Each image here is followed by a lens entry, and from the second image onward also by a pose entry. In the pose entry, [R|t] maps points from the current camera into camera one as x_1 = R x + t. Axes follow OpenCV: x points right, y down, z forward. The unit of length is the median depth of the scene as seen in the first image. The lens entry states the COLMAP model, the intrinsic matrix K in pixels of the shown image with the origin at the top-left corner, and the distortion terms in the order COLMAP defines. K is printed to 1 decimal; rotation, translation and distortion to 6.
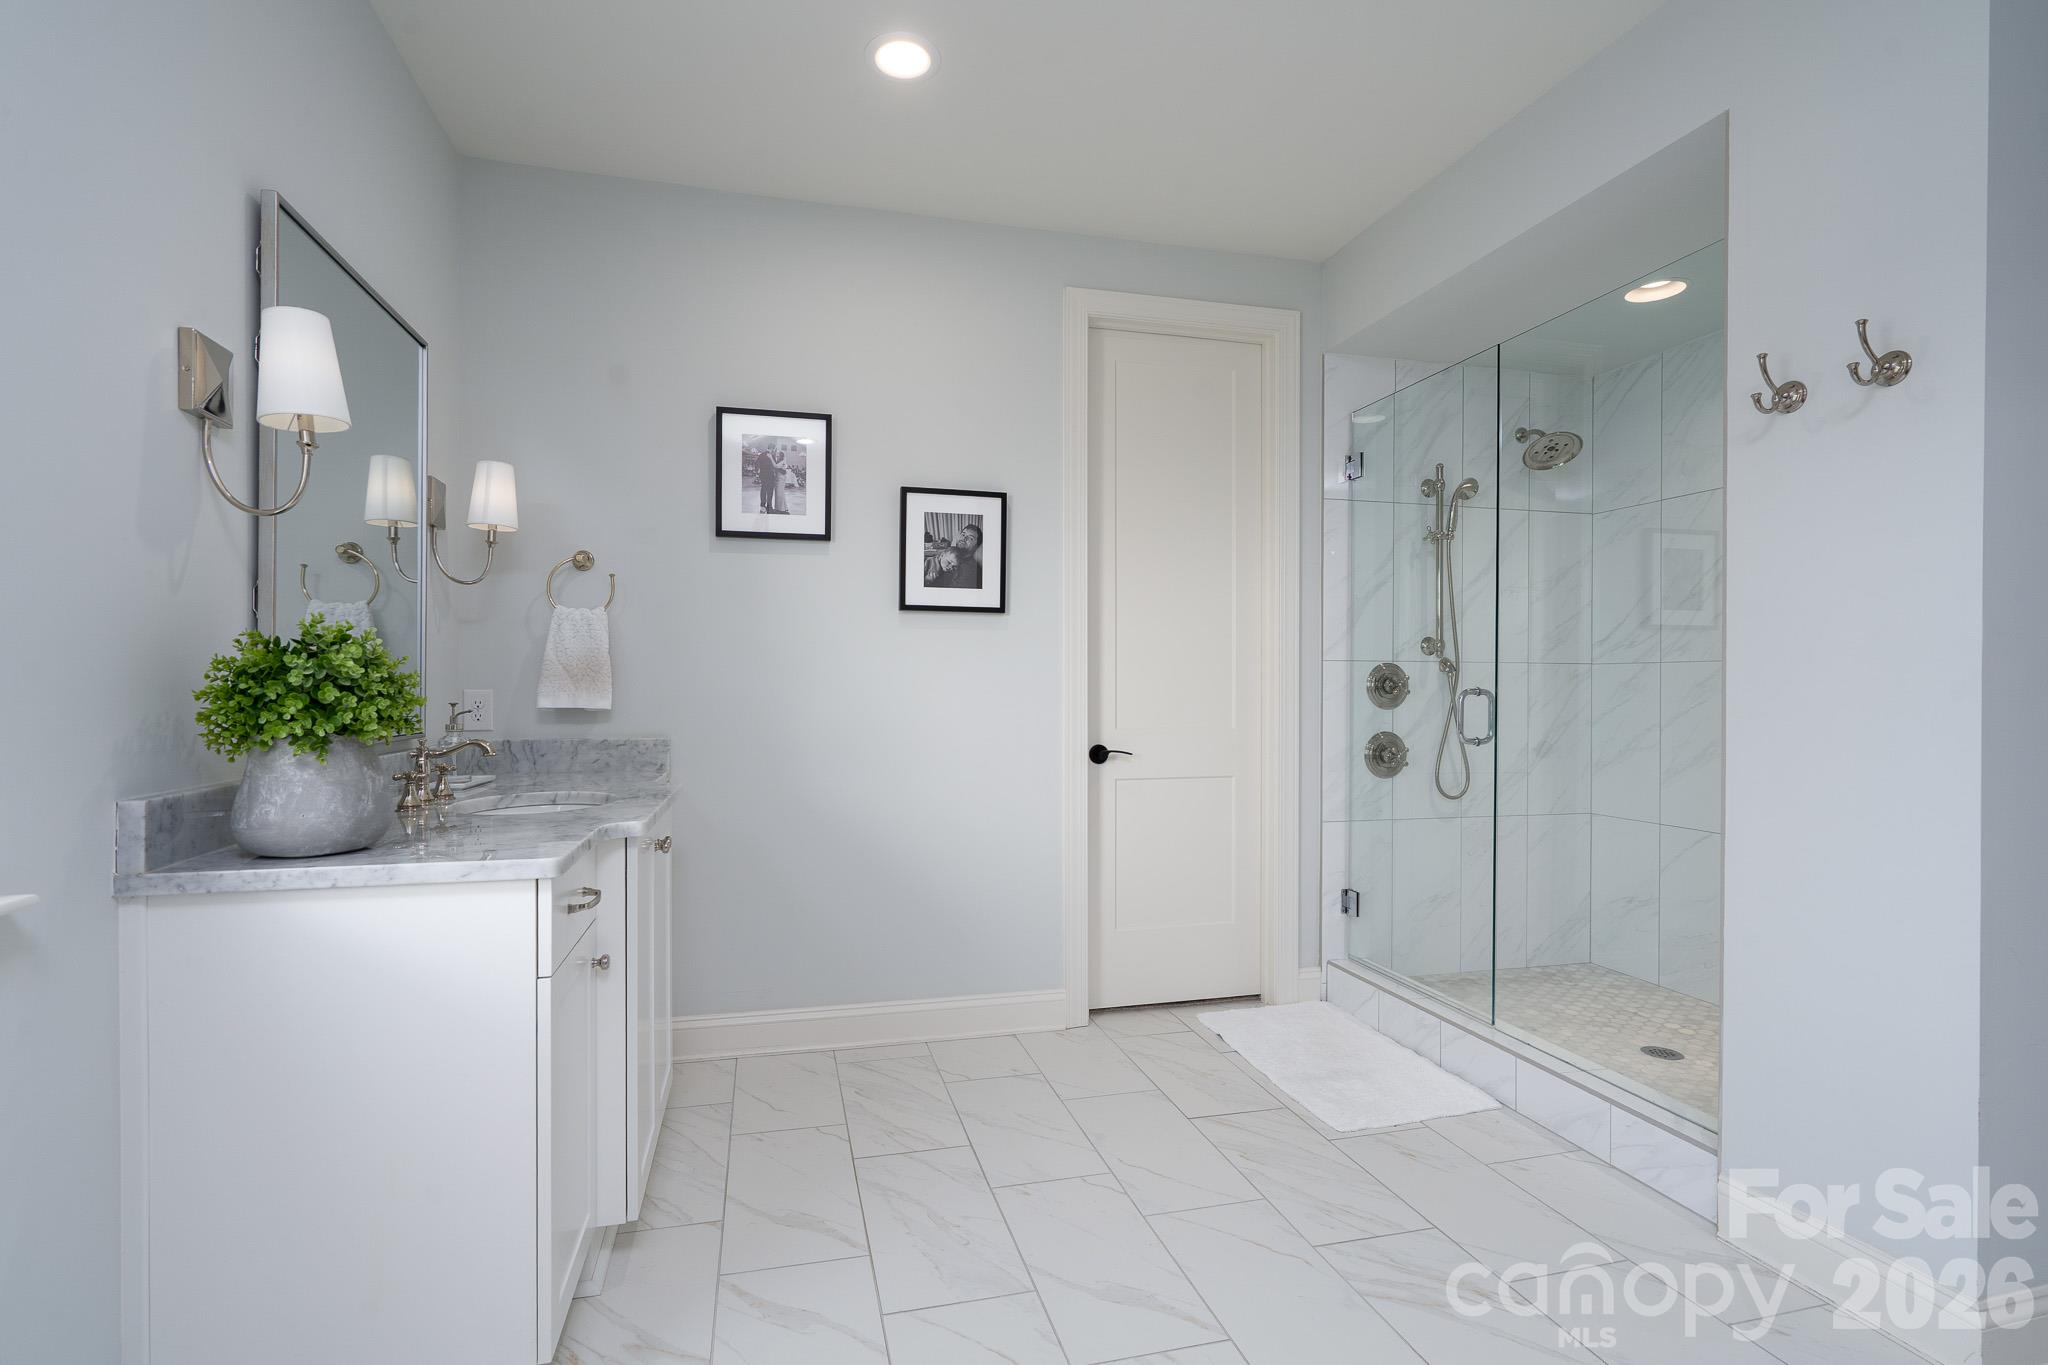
lens RADIAL K [[934.5, 0, 1016.8], [0, 934.5, 676.1], [0, 0, 1]] dist [-0.007174, 0.002398]
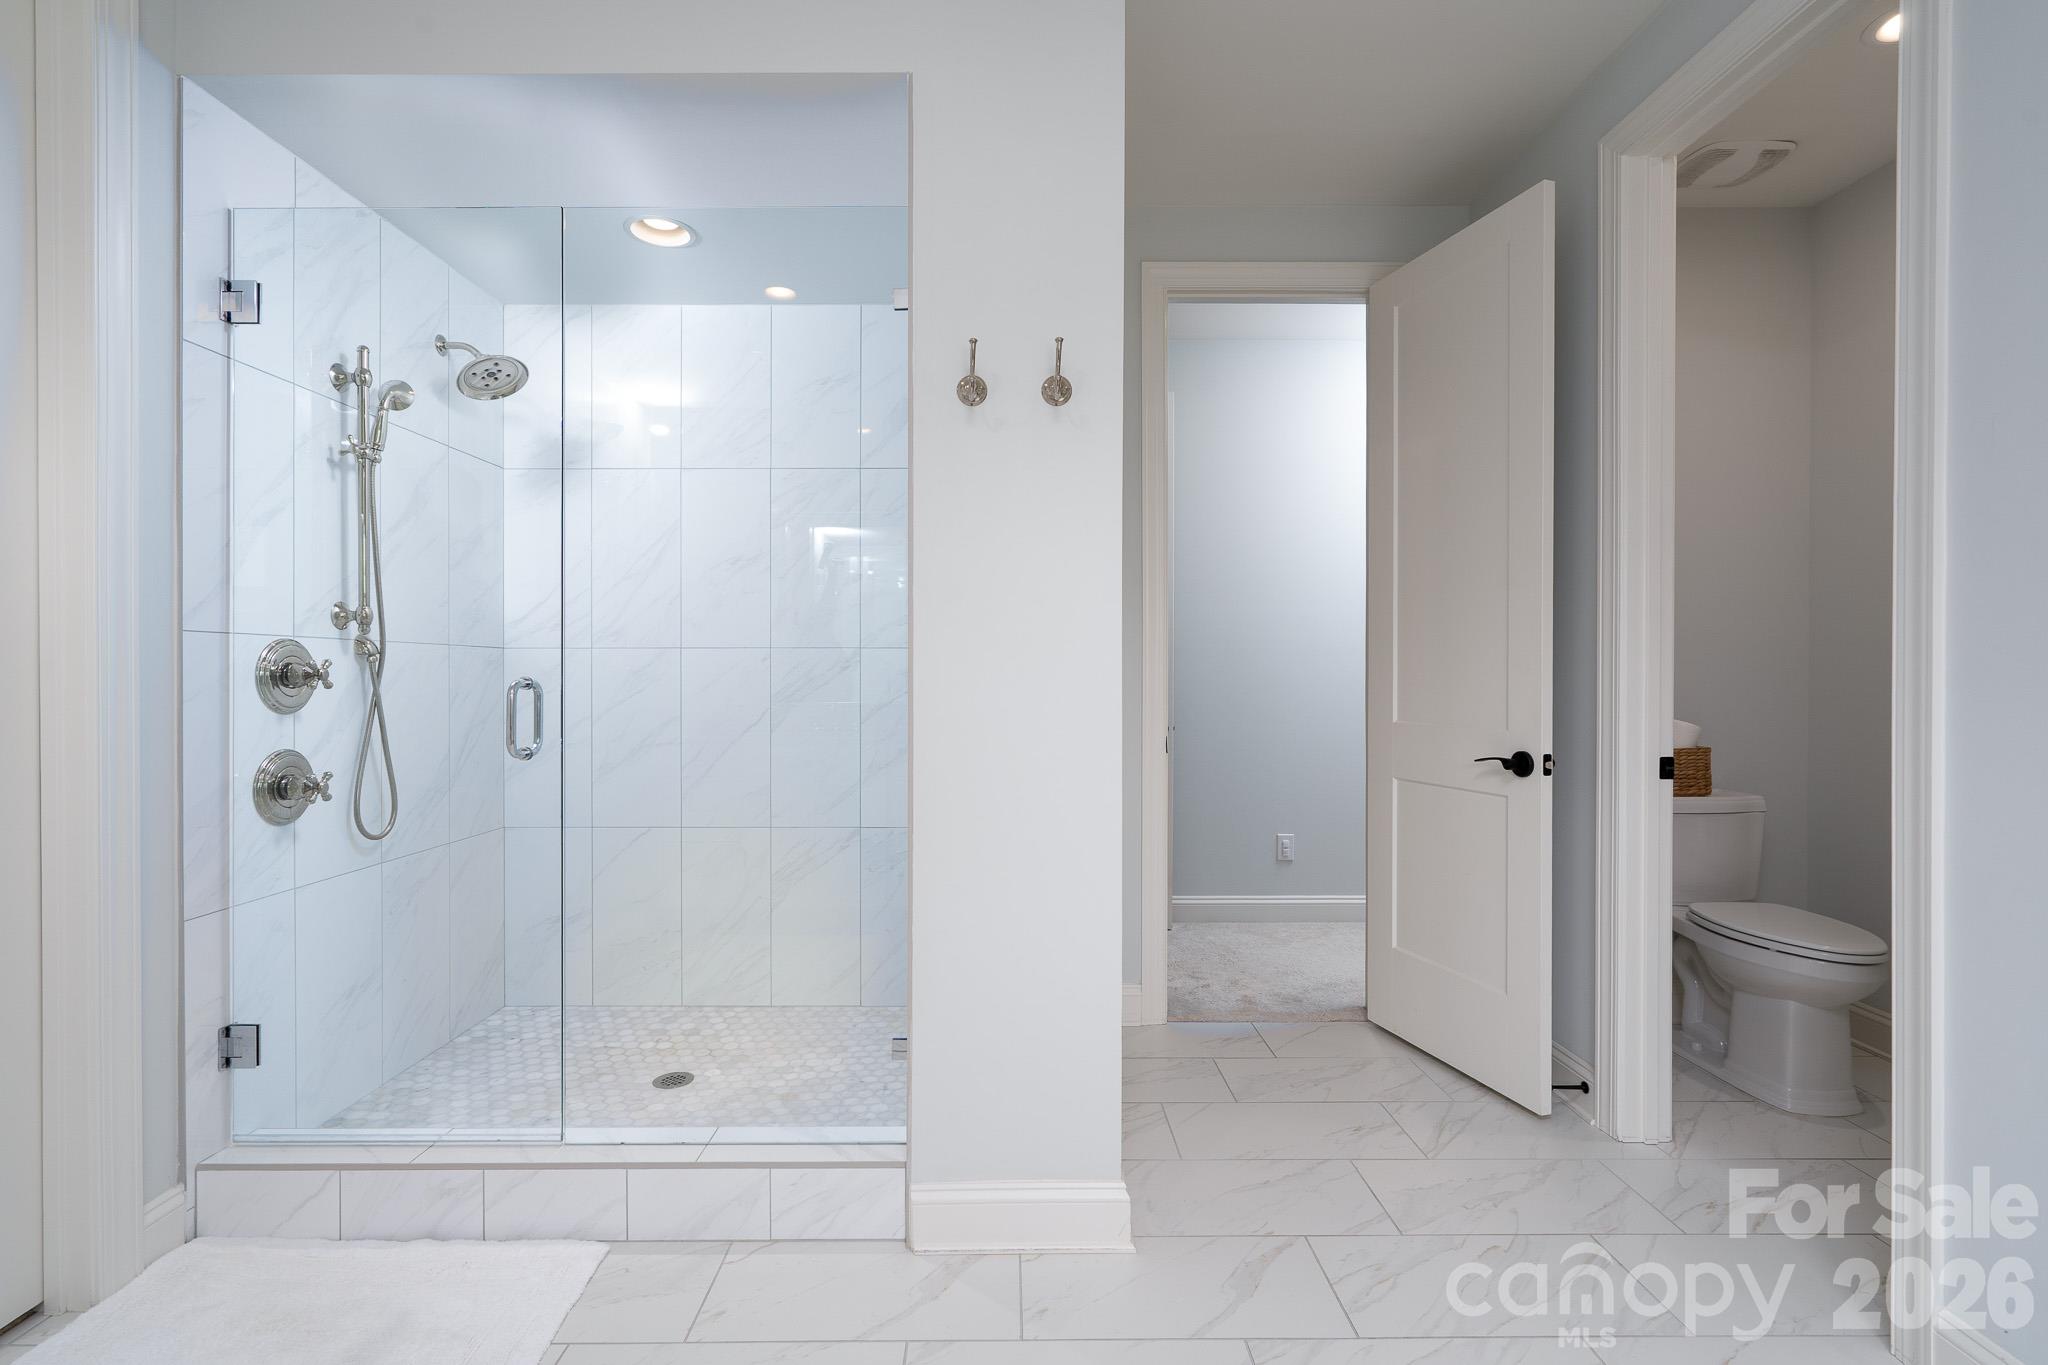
lens RADIAL K [[934.5, 0, 1018.8], [0, 934.5, 677.4], [0, 0, 1]] dist [-0.007174, 0.002398]
pose [[0.253081, -0.006949, 0.967420, -0.083320], [-0.007565, 0.999929, 0.009162, 0.001777], [-0.967415, -0.009637, 0.253011, 0.387327]]
